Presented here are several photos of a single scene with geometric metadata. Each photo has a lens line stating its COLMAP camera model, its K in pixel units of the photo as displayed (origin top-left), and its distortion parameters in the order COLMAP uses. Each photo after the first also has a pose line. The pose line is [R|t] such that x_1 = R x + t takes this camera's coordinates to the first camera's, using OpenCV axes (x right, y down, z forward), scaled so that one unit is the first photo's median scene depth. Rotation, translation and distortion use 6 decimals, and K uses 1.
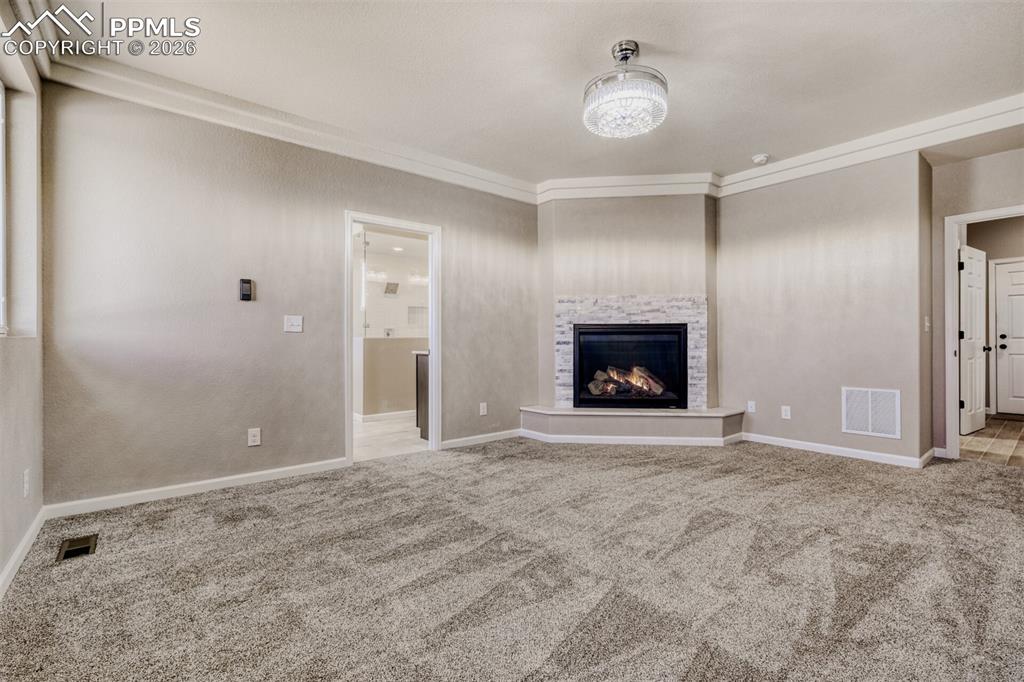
lens RADIAL K [[452.9, 0, 513.4], [0, 452.9, 337.2], [0, 0, 1]] dist [0.002202, -0.000084]
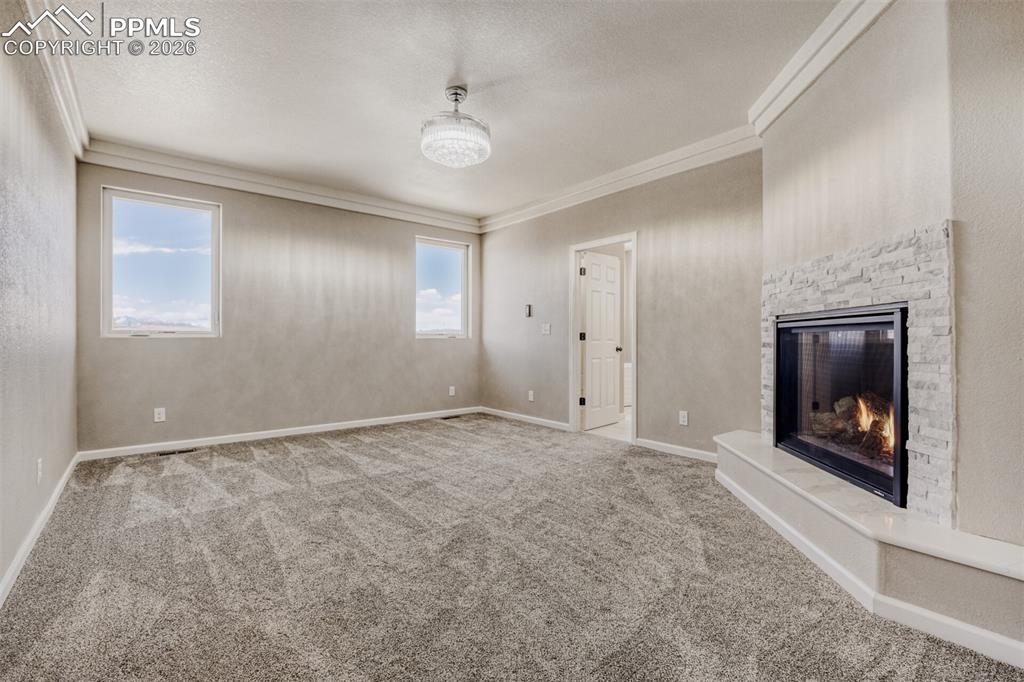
lens RADIAL K [[452.9, 0, 513.2], [0, 452.9, 340.7], [0, 0, 1]] dist [0.002202, -0.000084]
pose [[0.004785, 0.003590, -0.999982, 0.794278], [0.001306, 0.999993, 0.003596, 0.003219], [0.999988, -0.001323, 0.004780, 0.642852]]
